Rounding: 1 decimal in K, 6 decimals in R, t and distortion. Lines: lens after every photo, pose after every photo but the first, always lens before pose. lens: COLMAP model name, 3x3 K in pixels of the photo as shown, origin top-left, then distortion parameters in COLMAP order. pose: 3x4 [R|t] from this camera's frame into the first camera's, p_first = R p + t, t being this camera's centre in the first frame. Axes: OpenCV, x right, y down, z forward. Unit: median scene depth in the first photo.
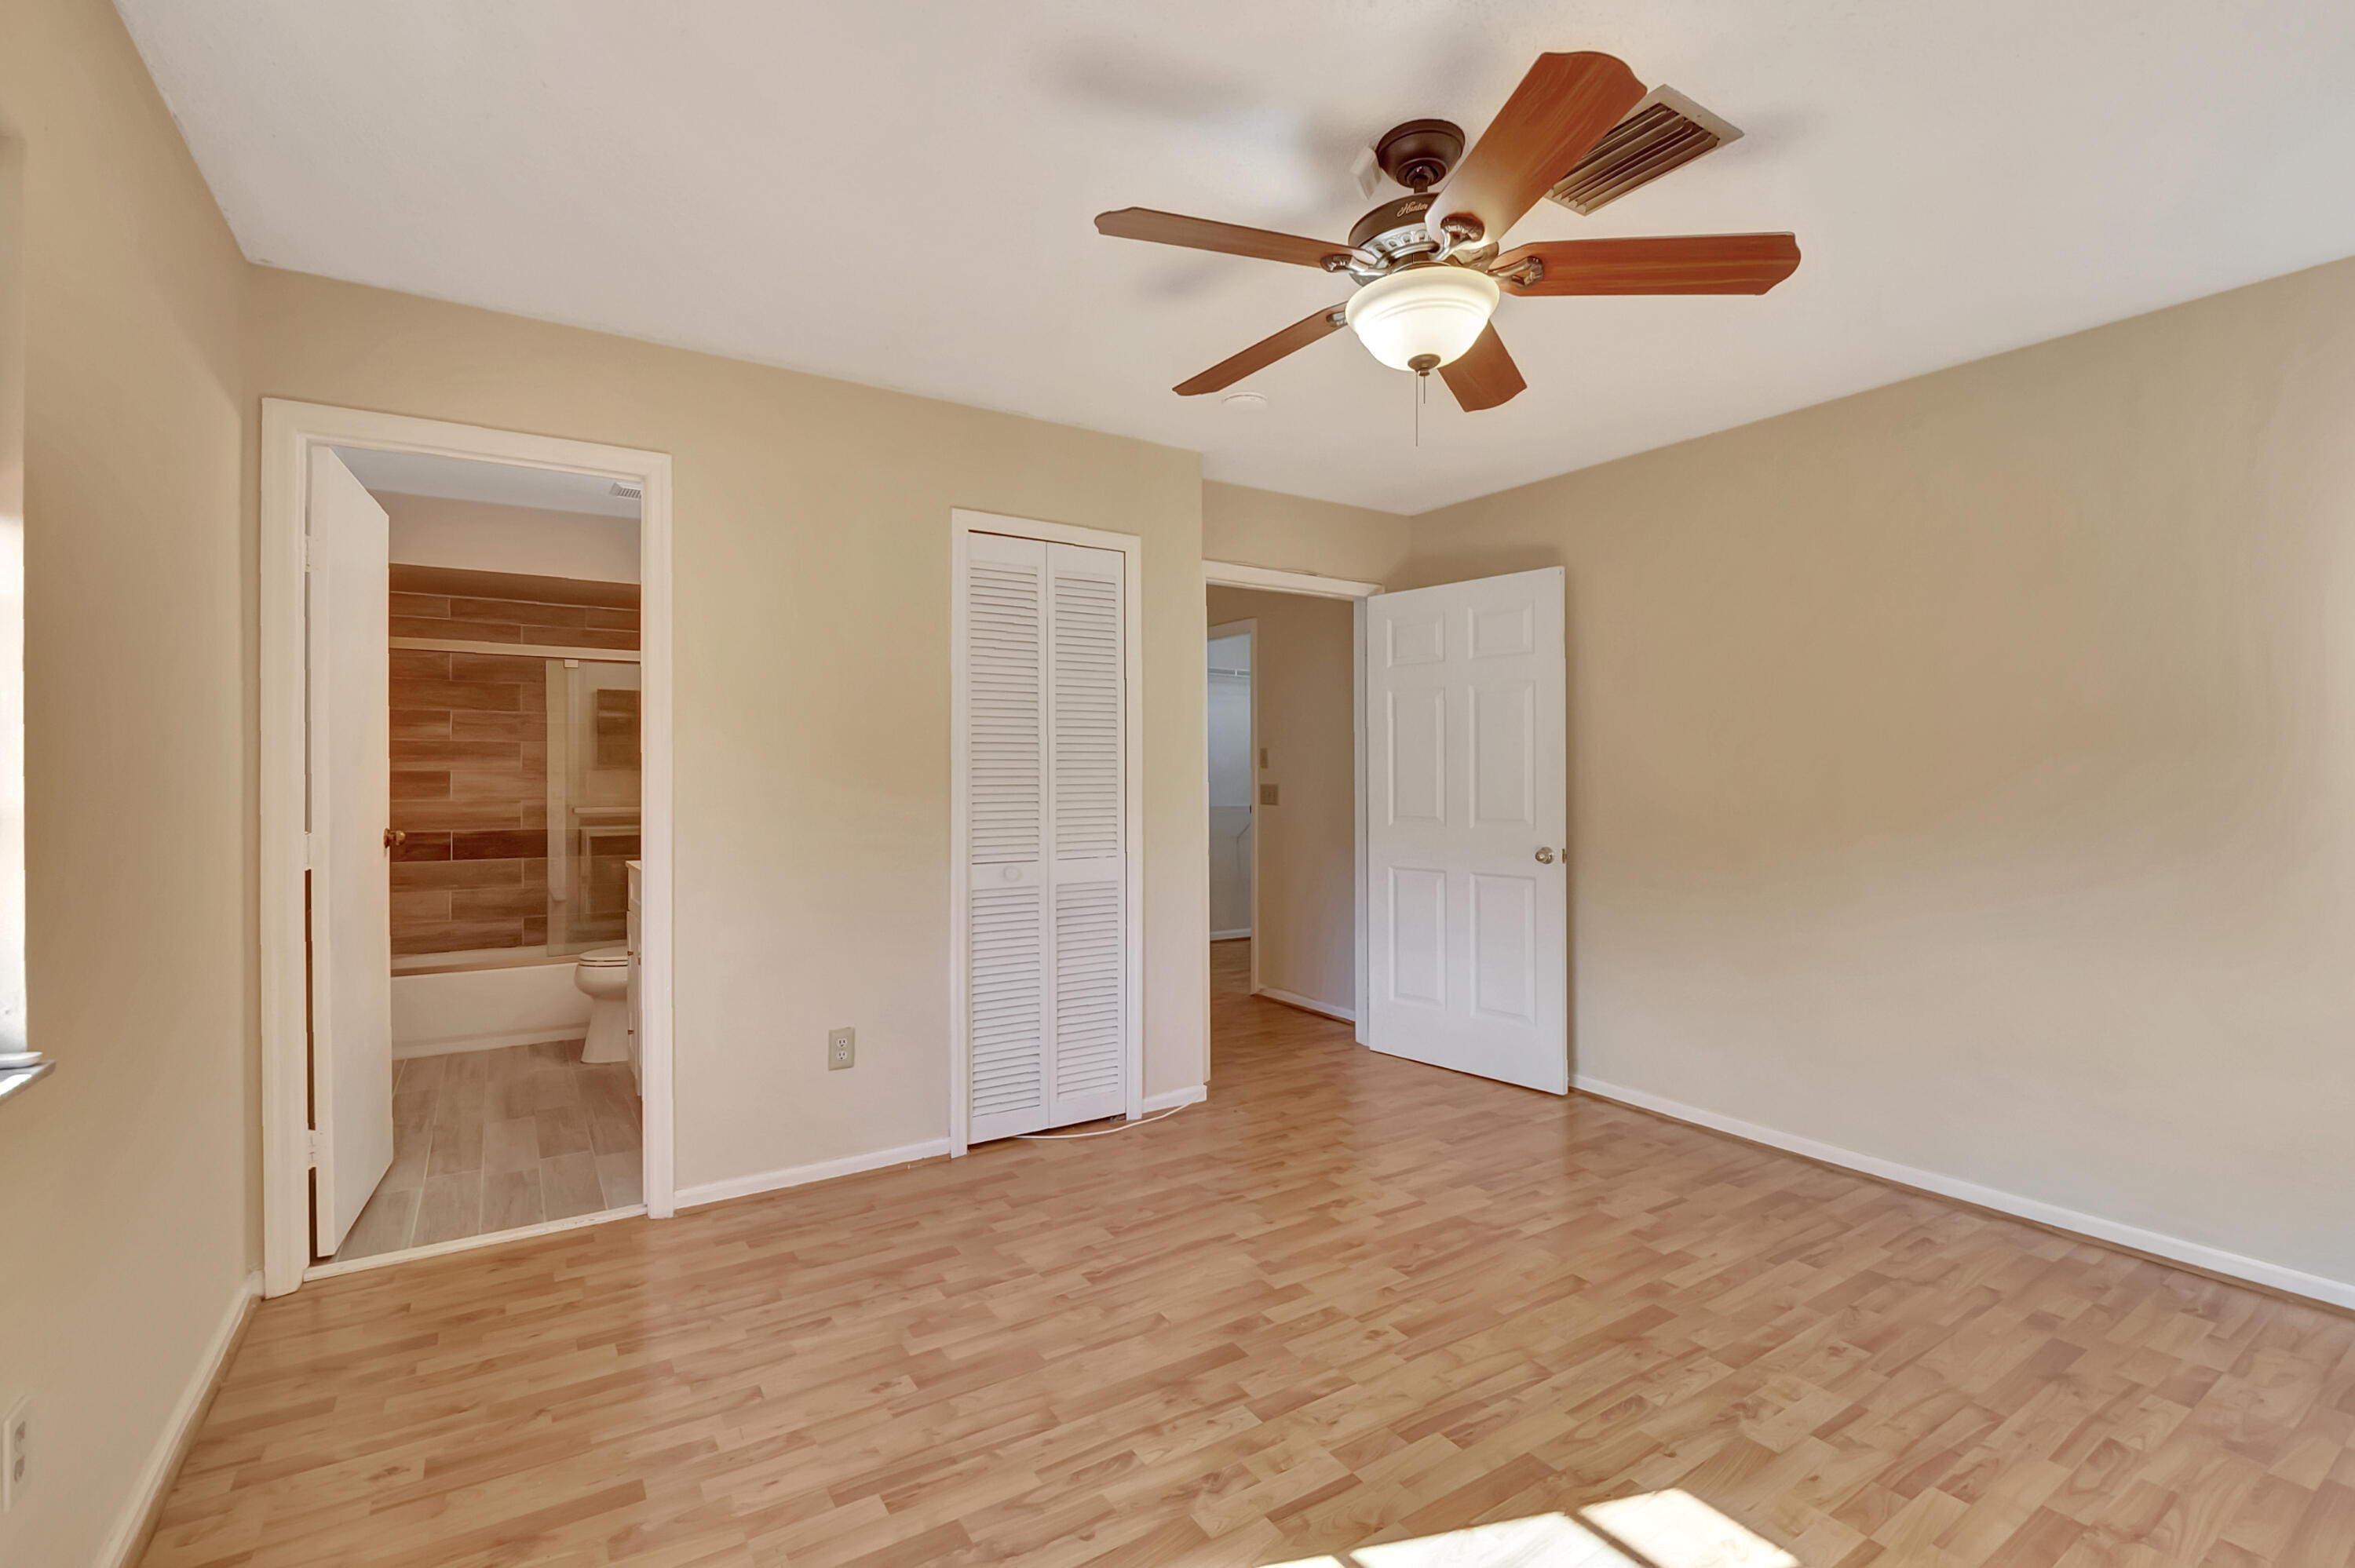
lens RADIAL K [[1041.6, 0, 1172.6], [0, 1041.6, 767.6], [0, 0, 1]] dist [0.007922, -0.015357]
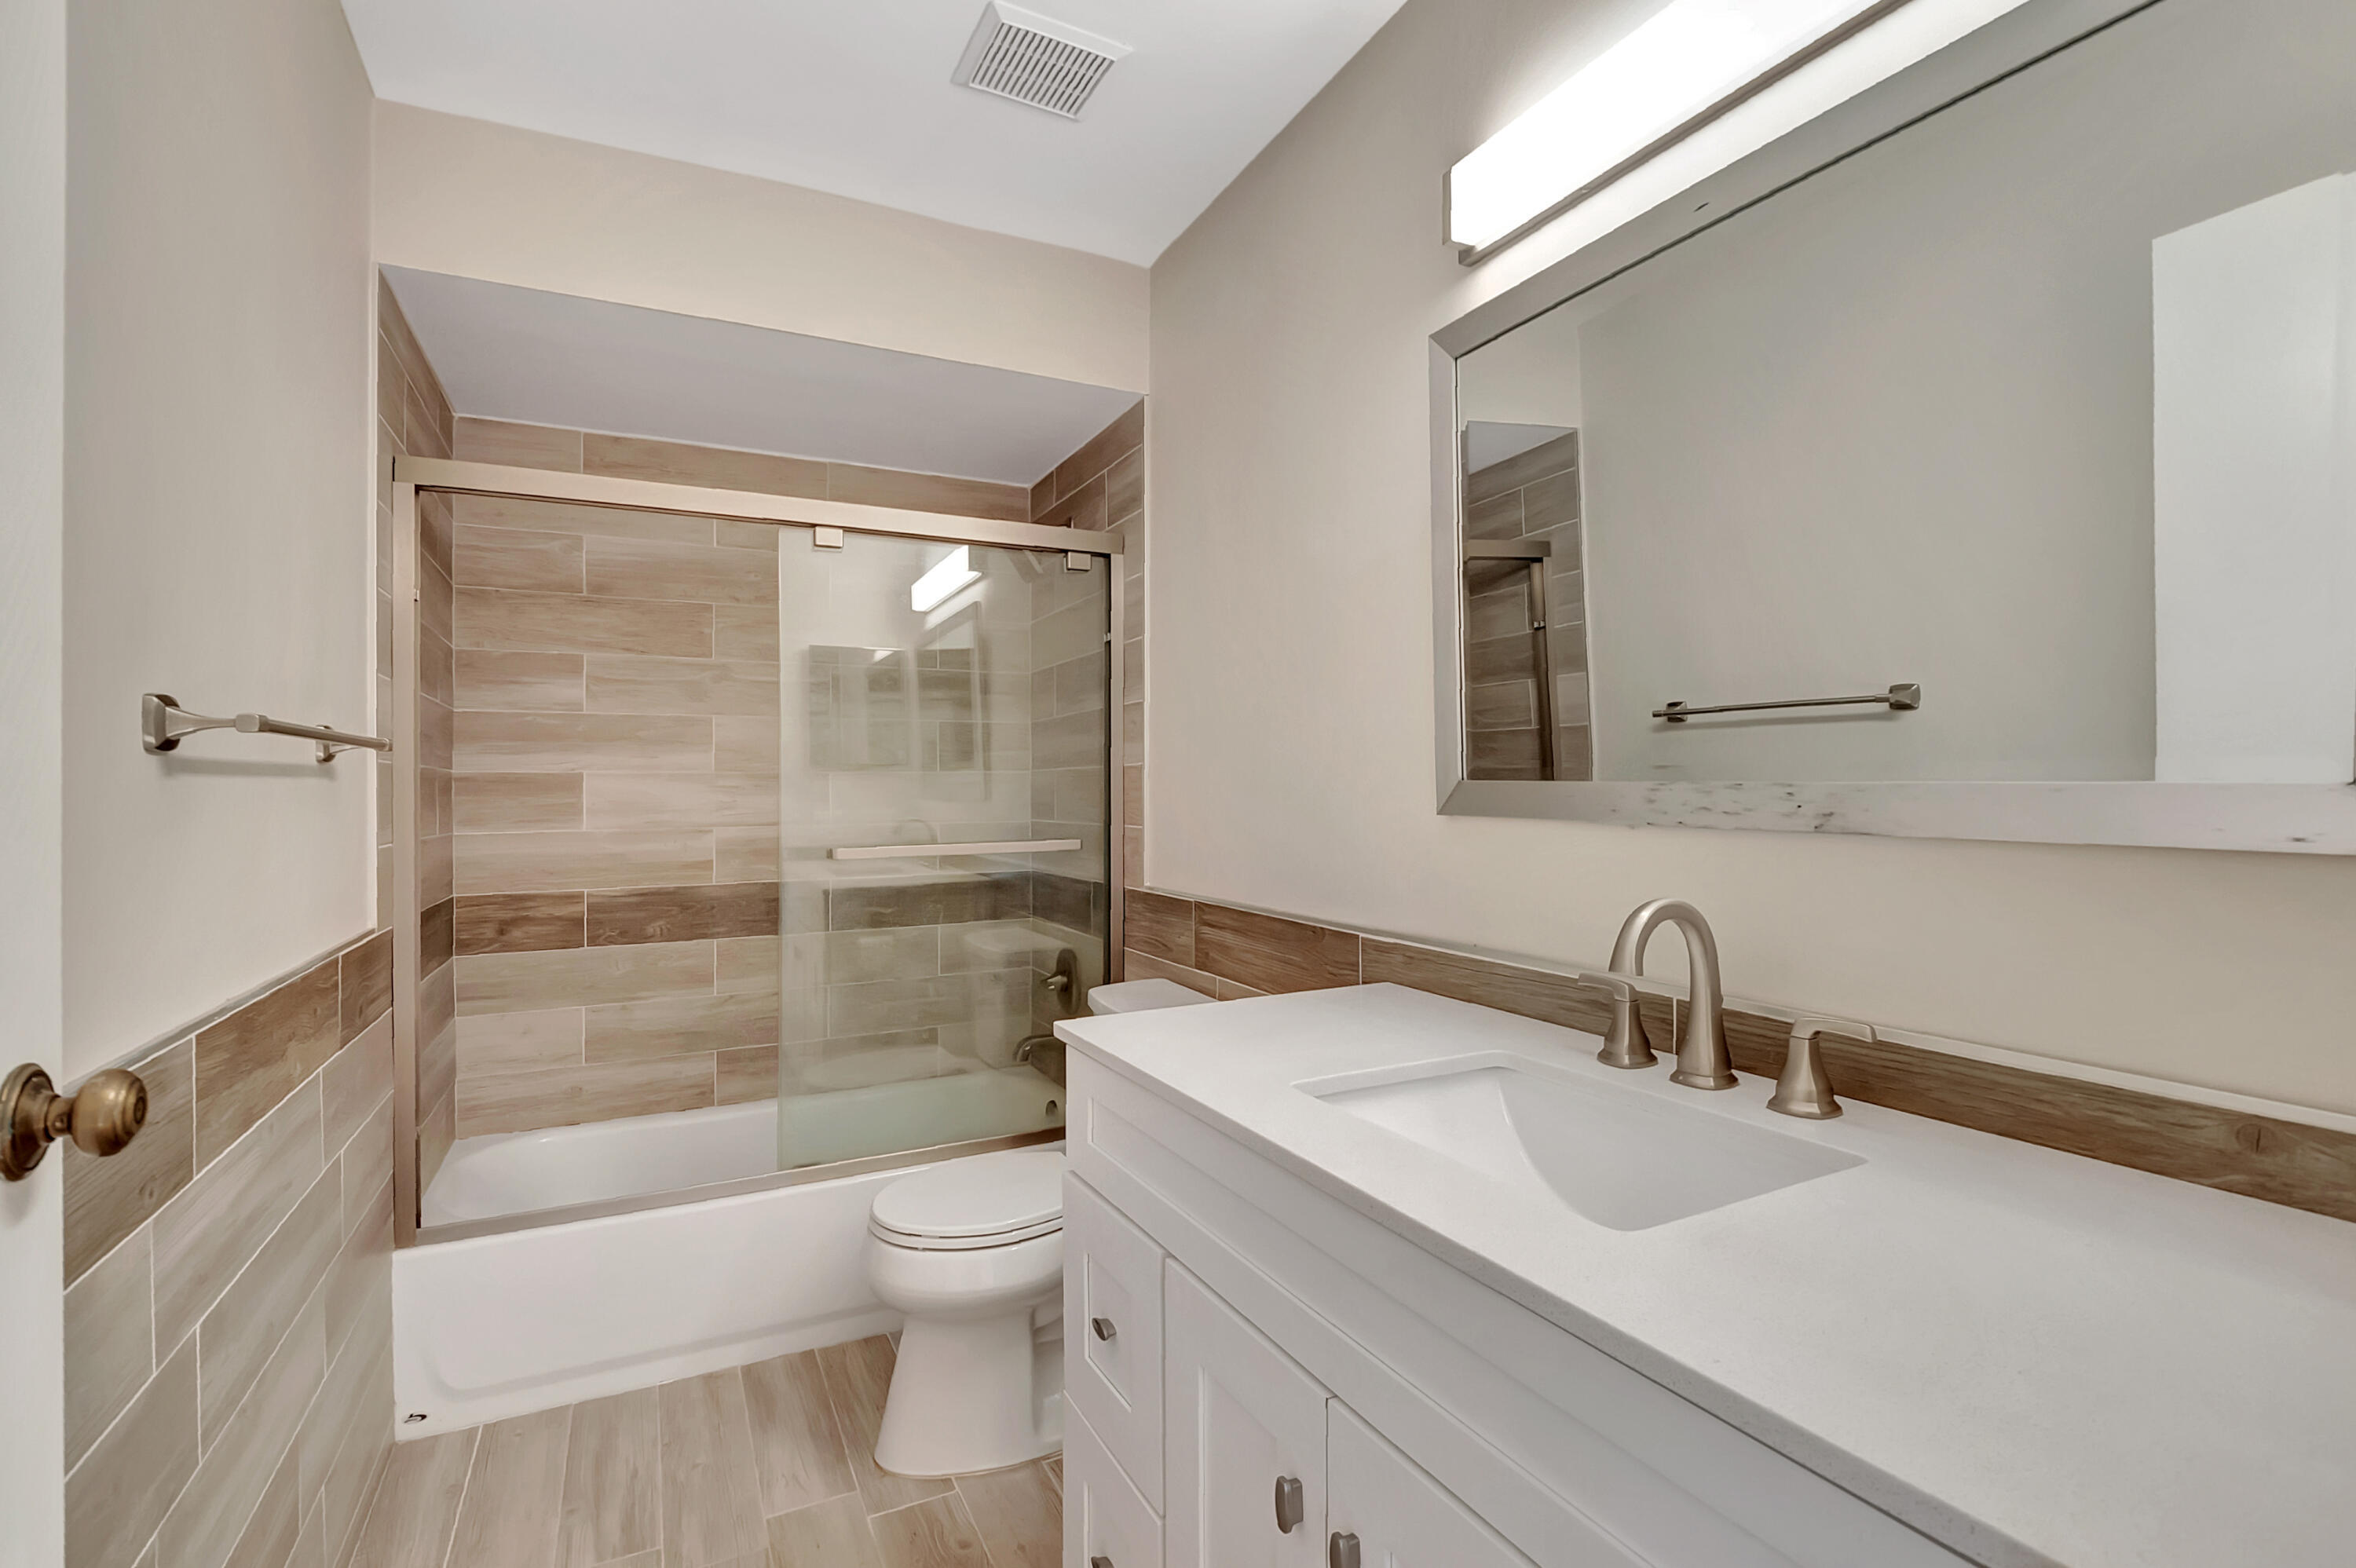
lens RADIAL K [[1042.1, 0, 1173.1], [0, 1042.1, 767.6], [0, 0, 1]] dist [0.007922, -0.015357]
pose [[0.994958, -0.005015, -0.100167, -0.515363], [0.004625, 0.999981, -0.004130, 0.006749], [0.100186, 0.003646, 0.994962, 0.756447]]
